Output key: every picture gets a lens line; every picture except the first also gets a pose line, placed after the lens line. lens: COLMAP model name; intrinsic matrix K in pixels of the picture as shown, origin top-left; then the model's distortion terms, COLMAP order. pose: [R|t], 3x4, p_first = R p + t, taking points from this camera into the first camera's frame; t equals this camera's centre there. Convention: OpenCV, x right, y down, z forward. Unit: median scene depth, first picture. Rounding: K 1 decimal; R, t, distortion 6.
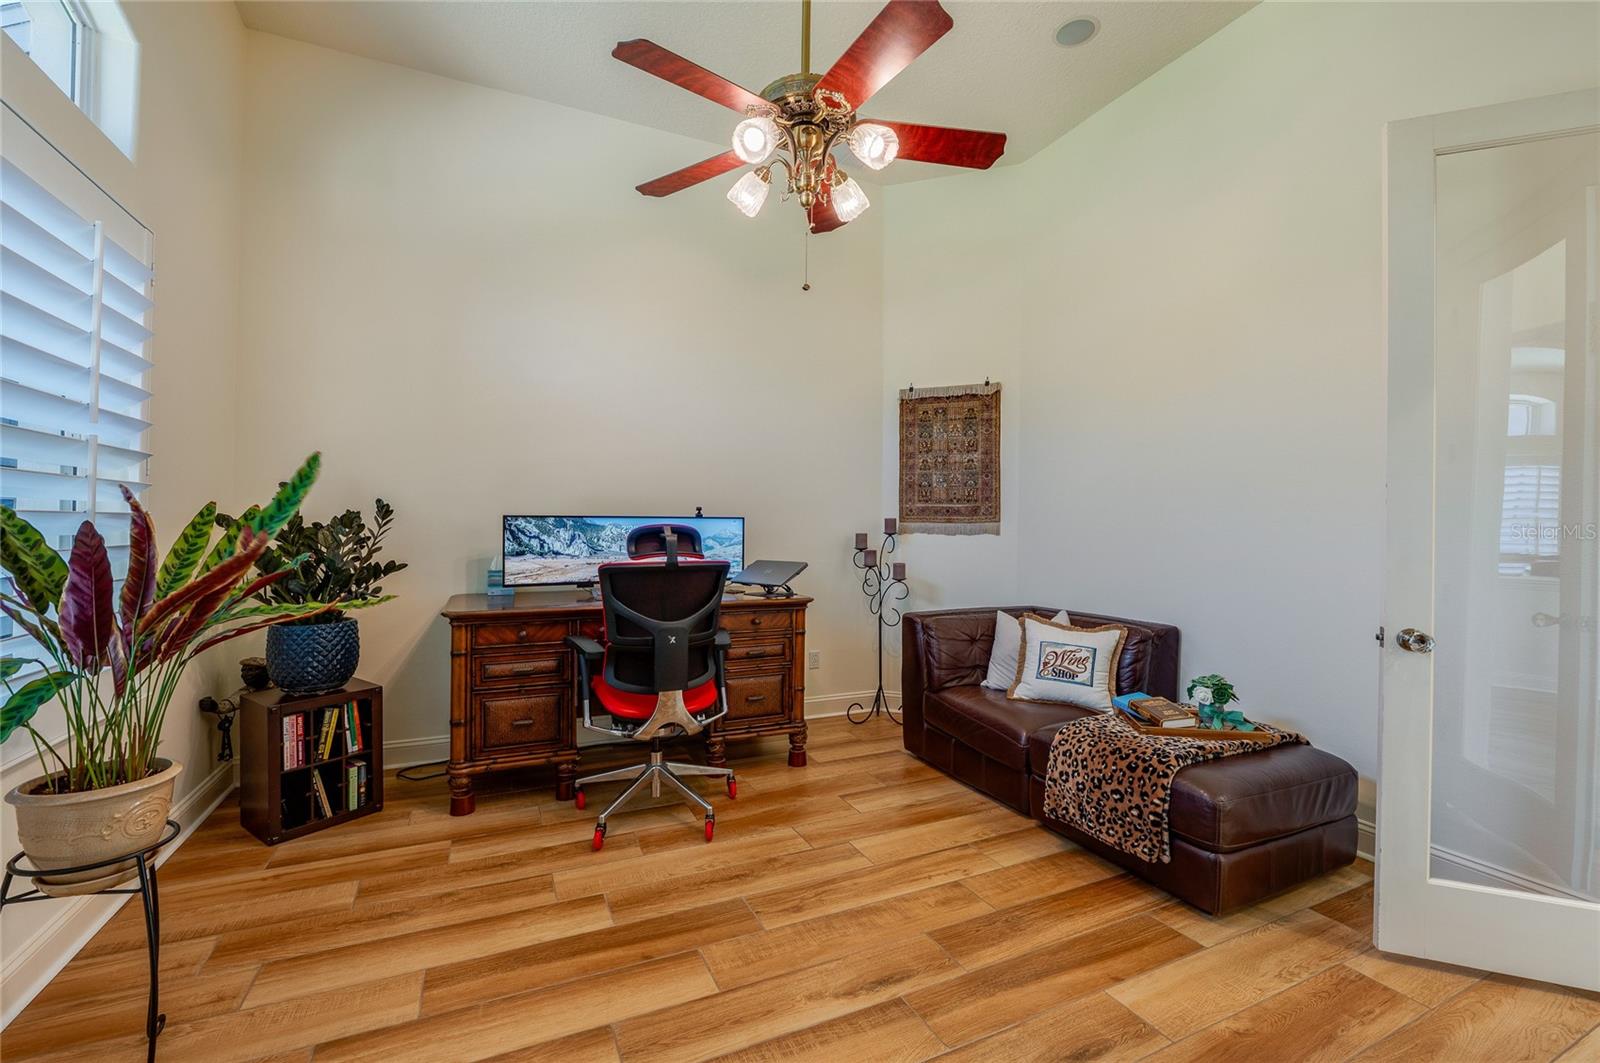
lens RADIAL K [[635.4, 0, 792.5], [0, 635.4, 530.8], [0, 0, 1]] dist [-0.017157, 0.000194]
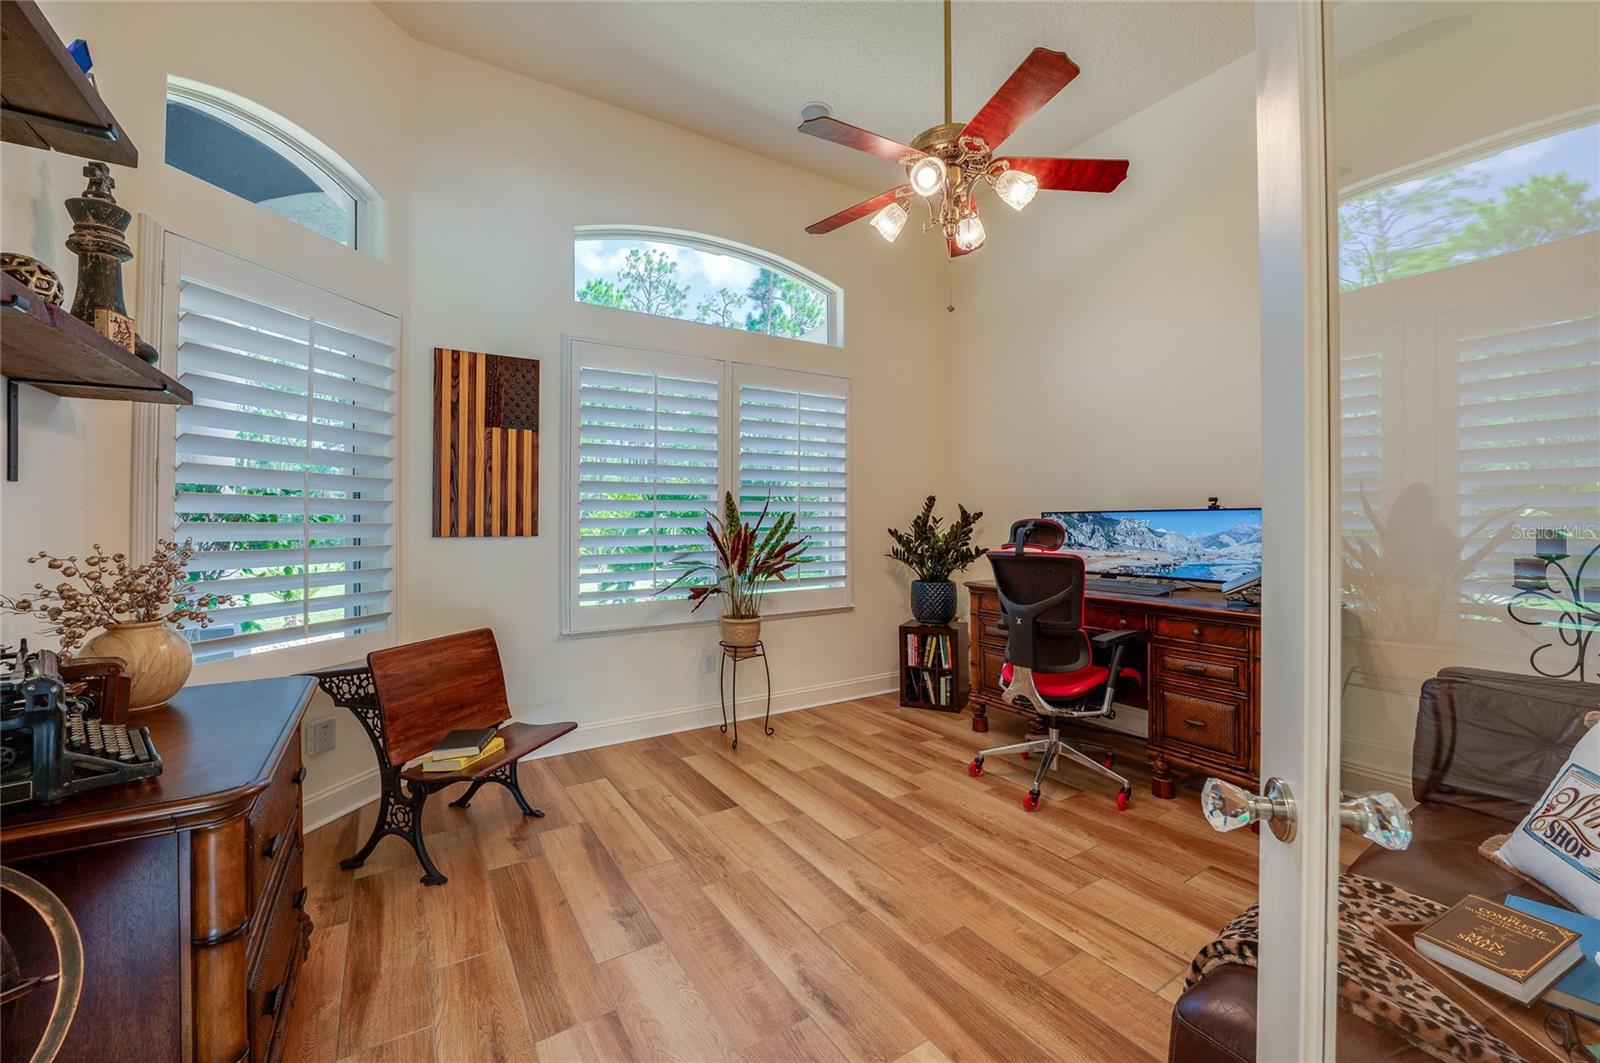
lens RADIAL K [[635.4, 0, 799.3], [0, 635.4, 519.8], [0, 0, 1]] dist [-0.017157, 0.000194]
pose [[0.162423, -0.009950, -0.986671, 0.814400], [0.000727, 0.999950, -0.009964, 0.001894], [0.986721, 0.000901, 0.162422, 0.405298]]
